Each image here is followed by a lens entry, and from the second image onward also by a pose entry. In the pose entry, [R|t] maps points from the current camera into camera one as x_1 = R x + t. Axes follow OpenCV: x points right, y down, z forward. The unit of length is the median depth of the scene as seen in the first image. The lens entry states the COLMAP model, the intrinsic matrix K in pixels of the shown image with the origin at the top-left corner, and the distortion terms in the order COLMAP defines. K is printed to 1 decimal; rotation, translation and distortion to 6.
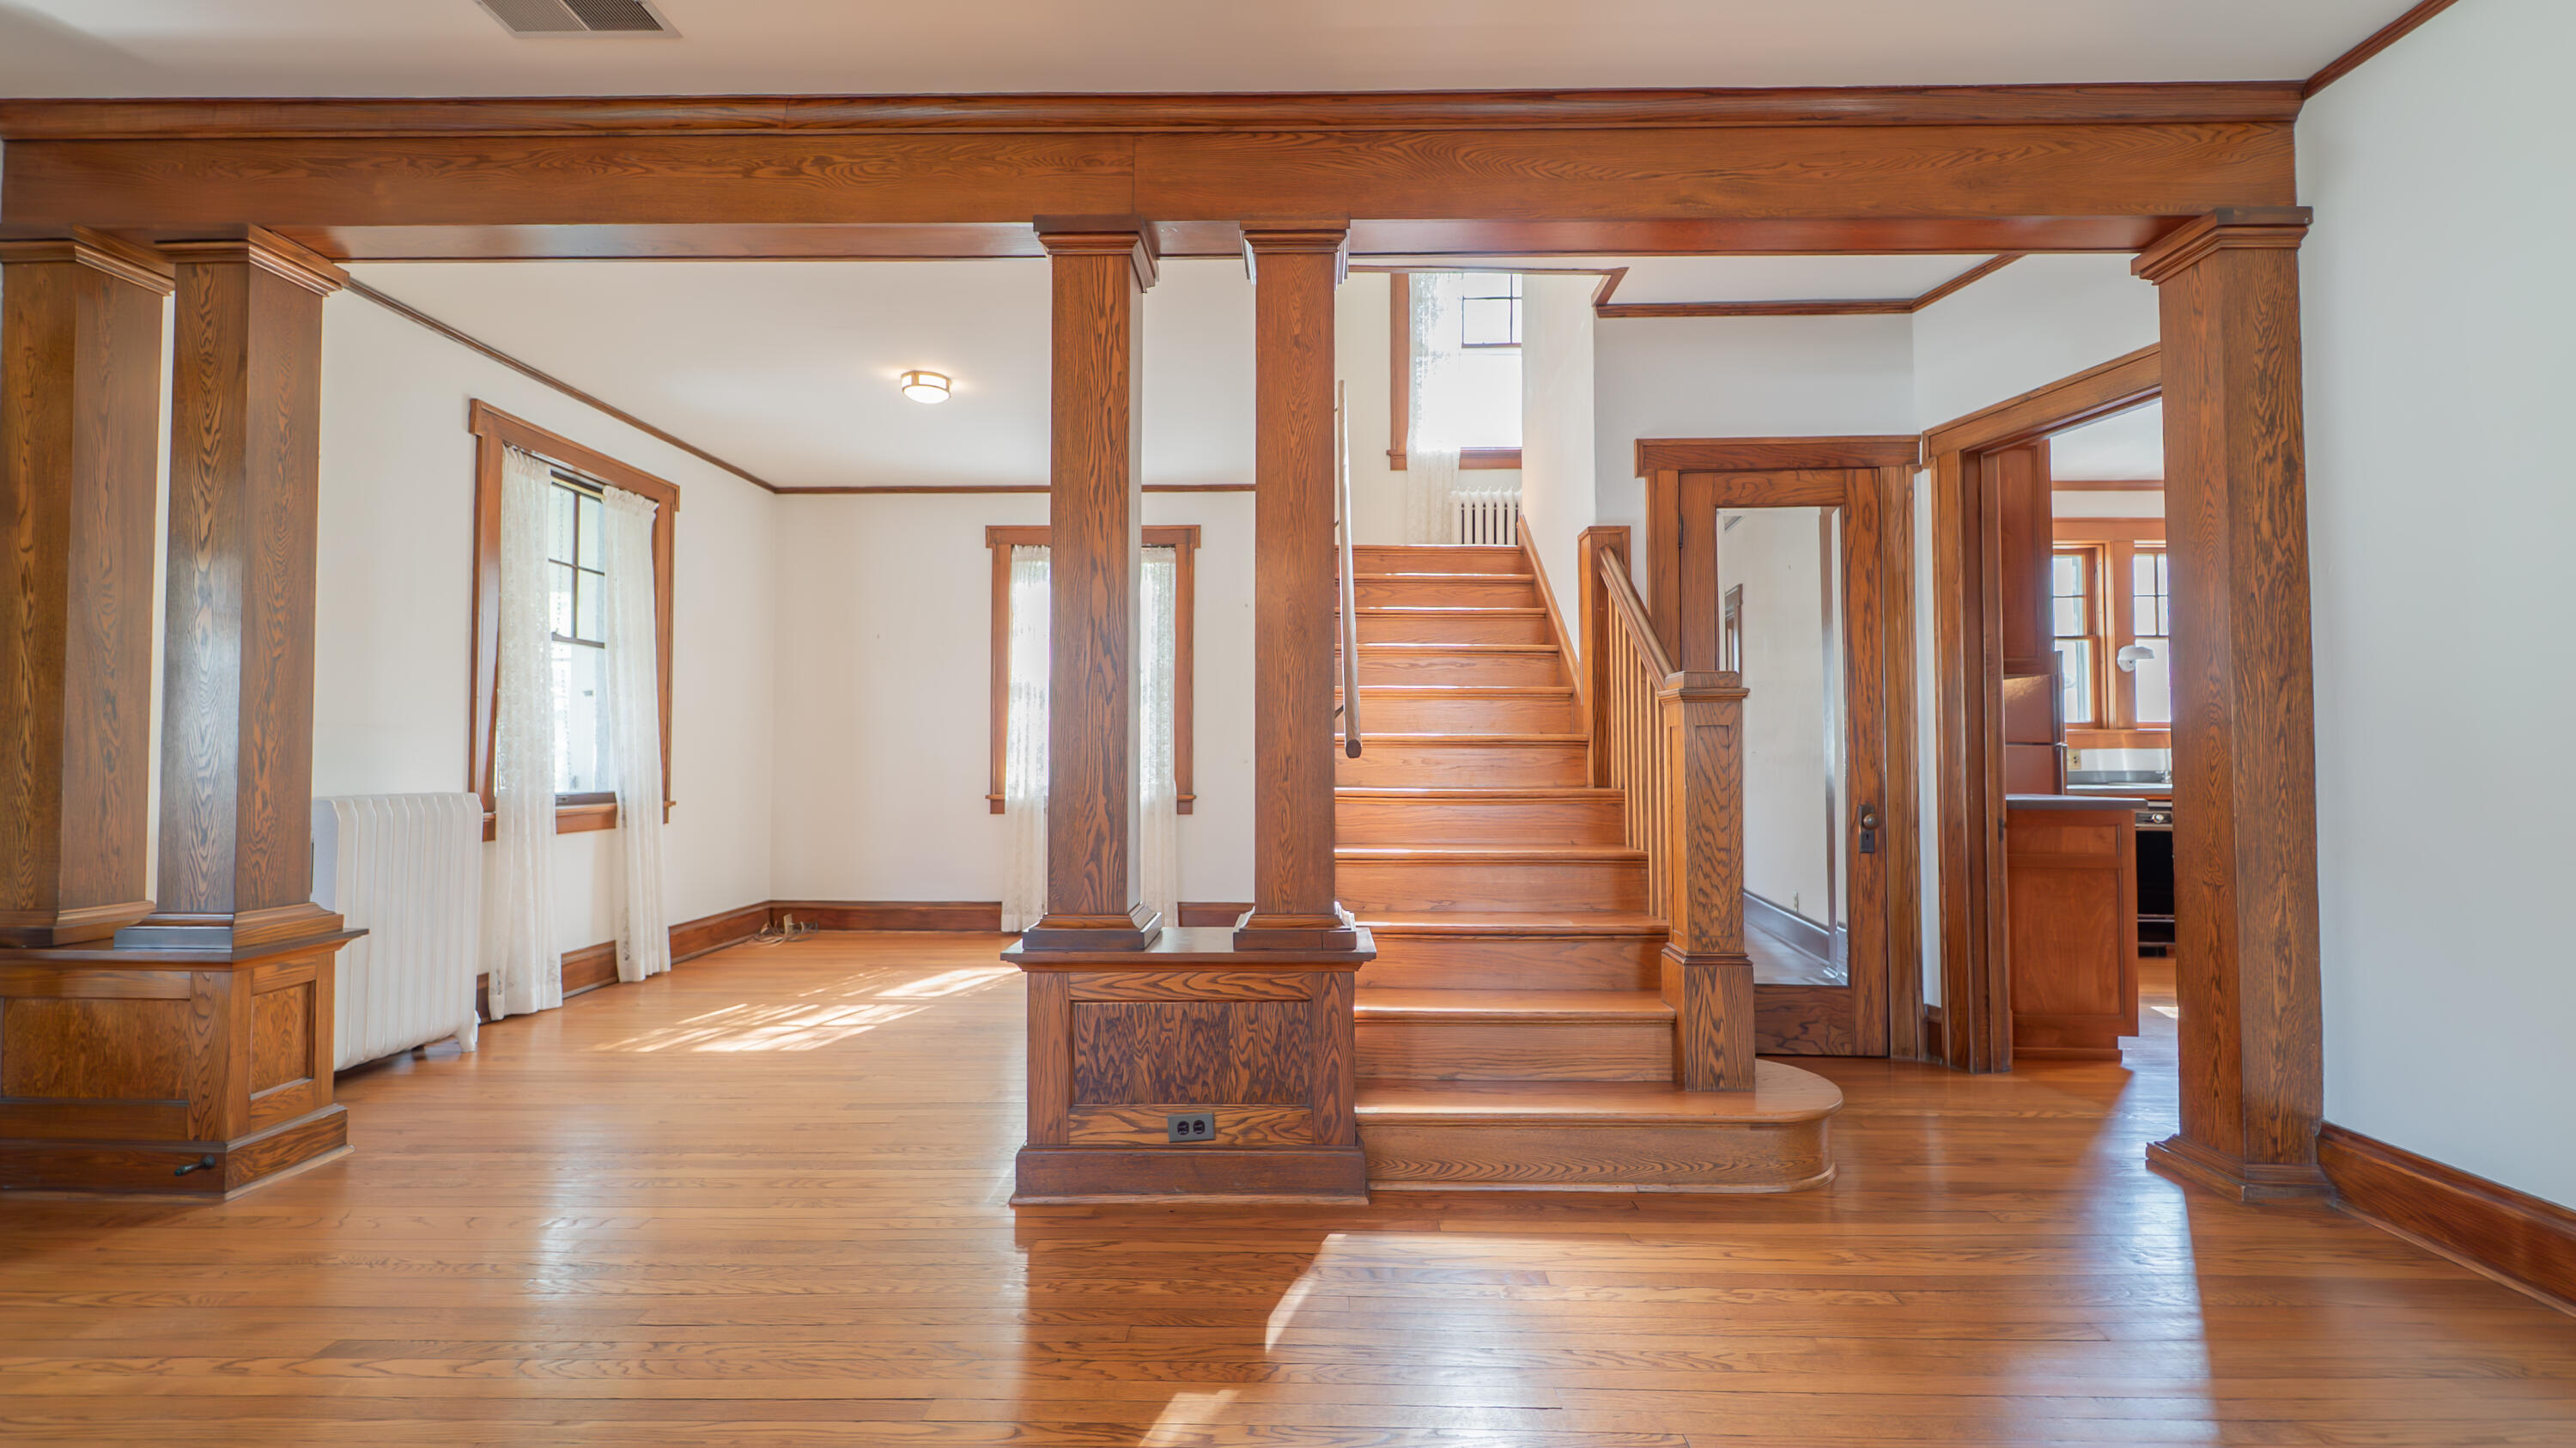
lens RADIAL K [[1000.9, 0, 1291.2], [0, 1000.9, 733.9], [0, 0, 1]] dist [0.000275, -0.000132]
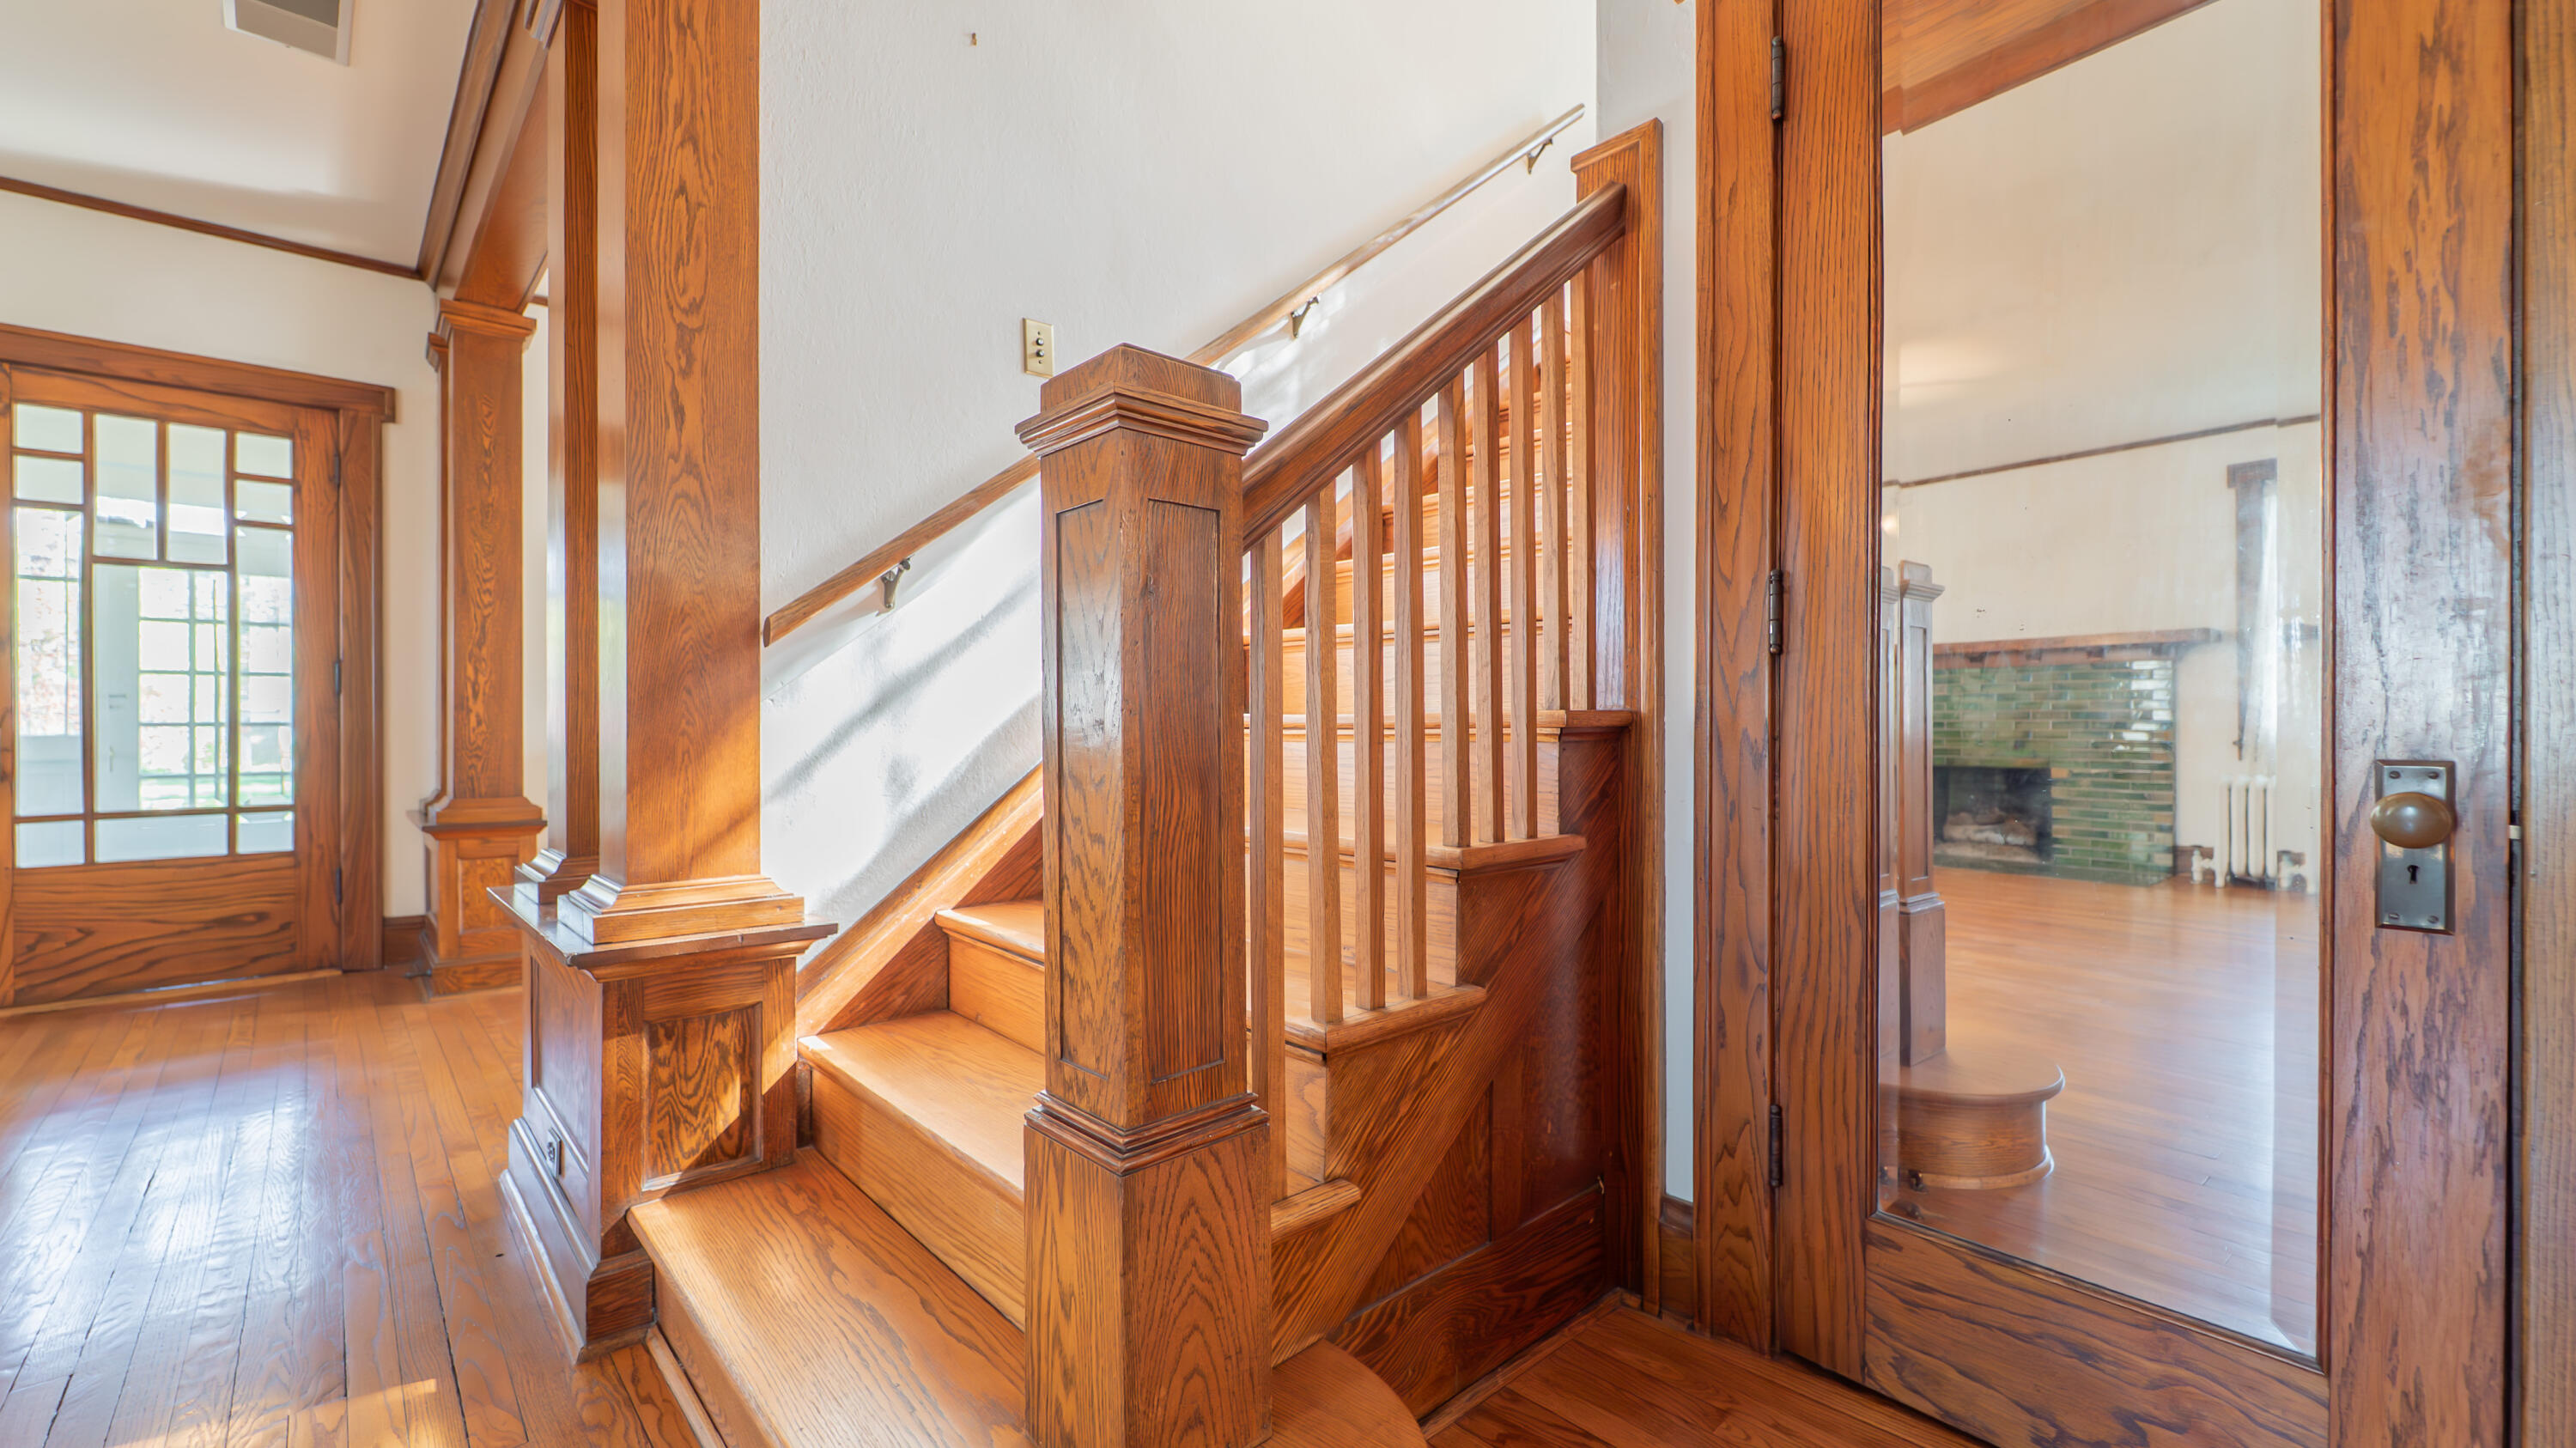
lens RADIAL K [[1000.9, 0, 1291.2], [0, 1000.9, 733.9], [0, 0, 1]] dist [0.000275, -0.000132]
pose [[0.726317, 0.006755, -0.687327, 0.727471], [0.017963, 0.999424, 0.028804, 0.066111], [0.687126, -0.033267, 0.725777, 0.771922]]
